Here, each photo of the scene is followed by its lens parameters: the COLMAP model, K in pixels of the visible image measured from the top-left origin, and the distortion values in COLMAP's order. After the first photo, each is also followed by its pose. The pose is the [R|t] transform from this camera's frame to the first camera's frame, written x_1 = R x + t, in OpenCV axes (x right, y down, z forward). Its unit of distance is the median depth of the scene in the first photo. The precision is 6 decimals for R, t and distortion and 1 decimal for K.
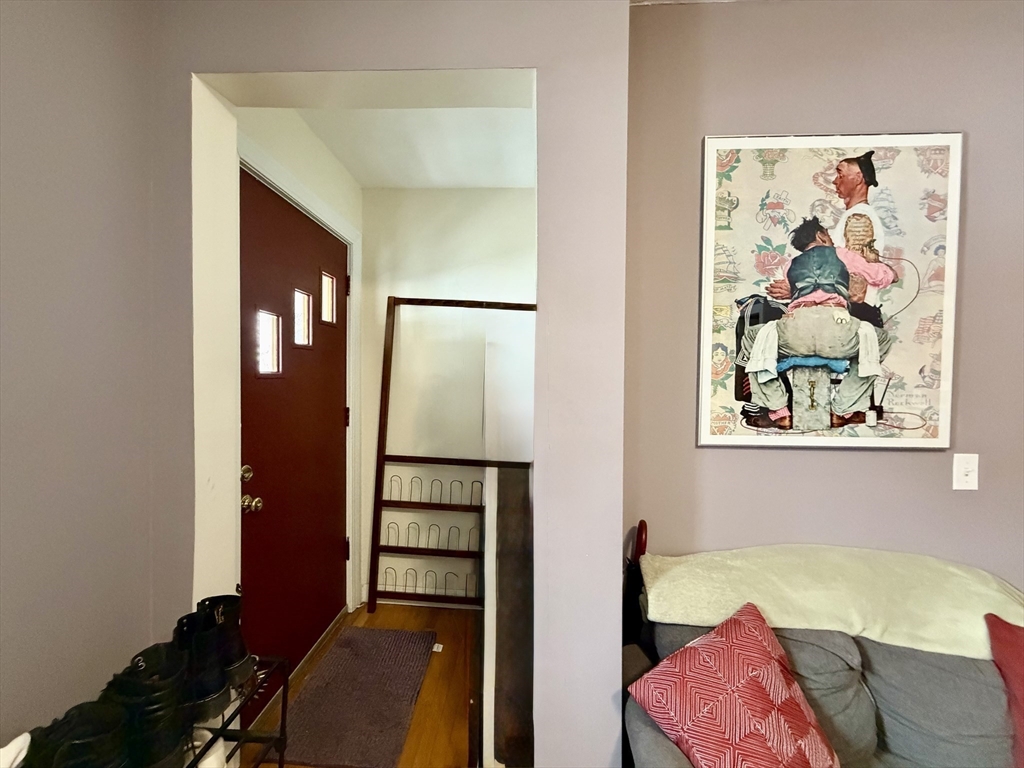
lens RADIAL K [[404.0, 0, 508.6], [0, 404.0, 384.3], [0, 0, 1]] dist [0.001891, 0.000270]
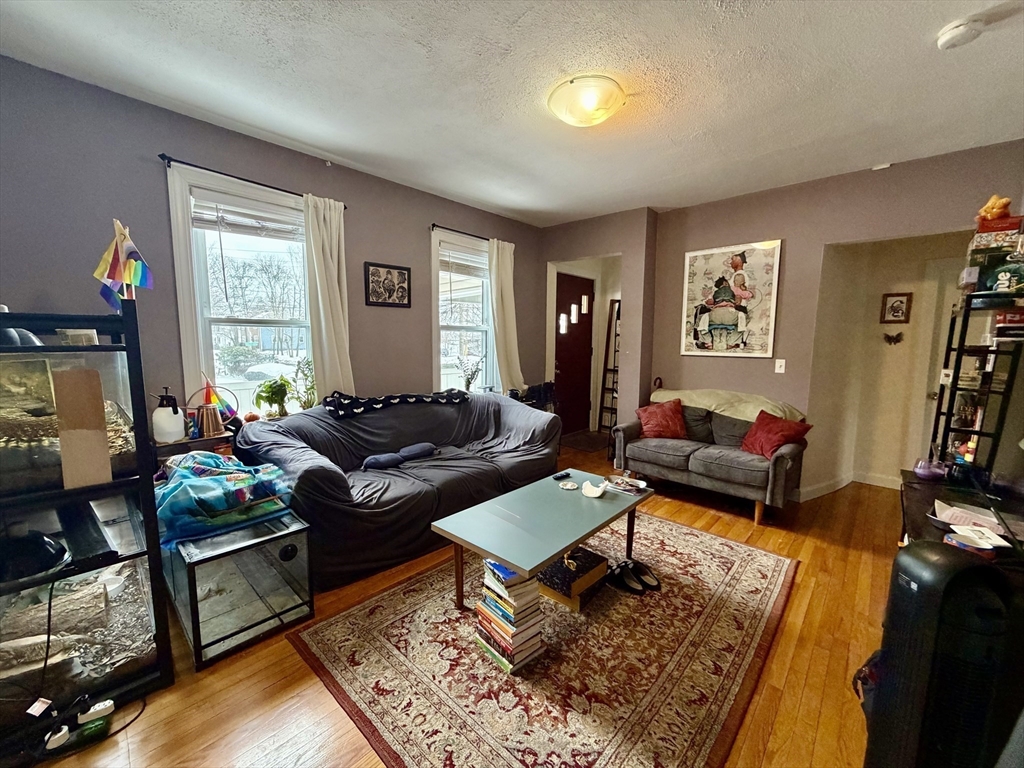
lens RADIAL K [[404.0, 0, 512.7], [0, 404.0, 386.8], [0, 0, 1]] dist [0.001891, 0.000270]
pose [[0.773491, 0.070290, -0.629897, 1.457224], [-0.010466, 0.995112, 0.098193, 0.106158], [0.633721, -0.069359, 0.770446, -2.223198]]
